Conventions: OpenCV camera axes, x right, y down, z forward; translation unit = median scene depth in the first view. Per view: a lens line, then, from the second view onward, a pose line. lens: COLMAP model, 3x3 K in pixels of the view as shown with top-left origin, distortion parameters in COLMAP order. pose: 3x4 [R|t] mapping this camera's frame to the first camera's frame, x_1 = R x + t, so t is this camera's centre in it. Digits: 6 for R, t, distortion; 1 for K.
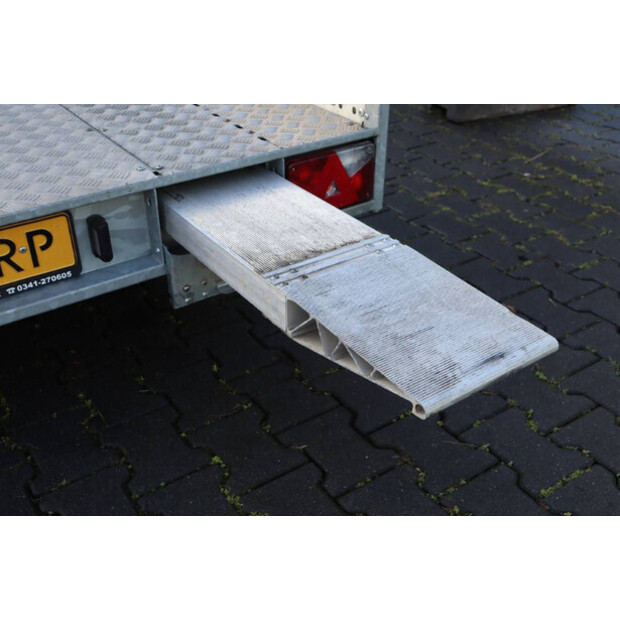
lens RADIAL K [[705.1, 0, 310.0], [0, 705.1, 310.0], [0, 0, 1]] dist [0.006125, 0.013962]
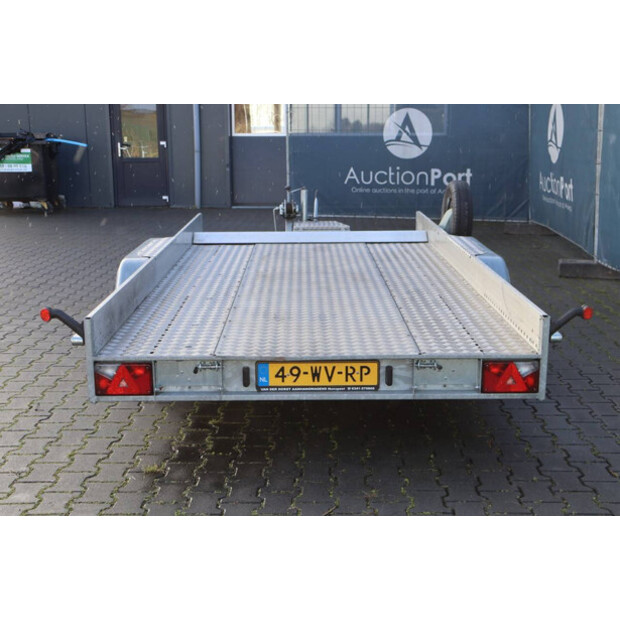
lens RADIAL K [[827.5, 0, 310.0], [0, 827.5, 310.0], [0, 0, 1]] dist [0.042003, 0.056662]
pose [[0.816154, 0.119180, -0.565410, 1.001059], [-0.302714, 0.921666, -0.242686, 0.437294], [0.492196, 0.369227, 0.788299, -1.349454]]
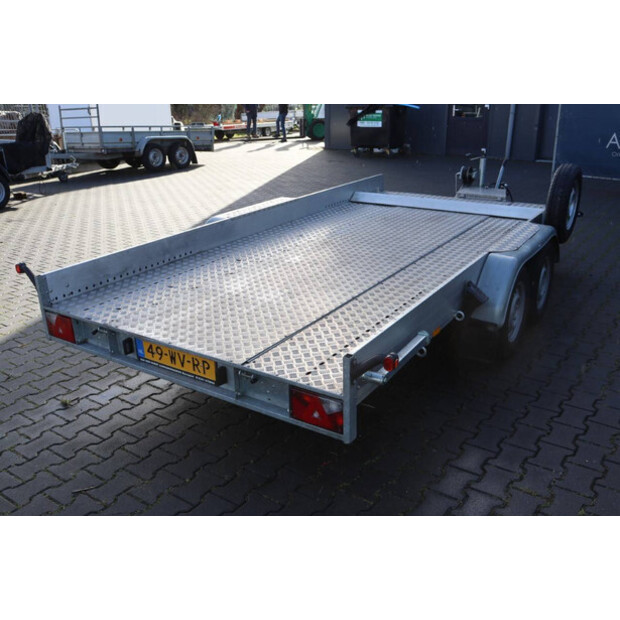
lens RADIAL K [[574.3, 0, 309.9], [0, 574.3, 324.7], [0, 0, 1]] dist [-0.044119, 0.008319]
pose [[0.361554, 0.346876, -0.865422, 1.416760], [-0.481124, 0.864494, 0.145501, -0.672969], [0.798623, 0.363769, 0.479452, 0.250073]]
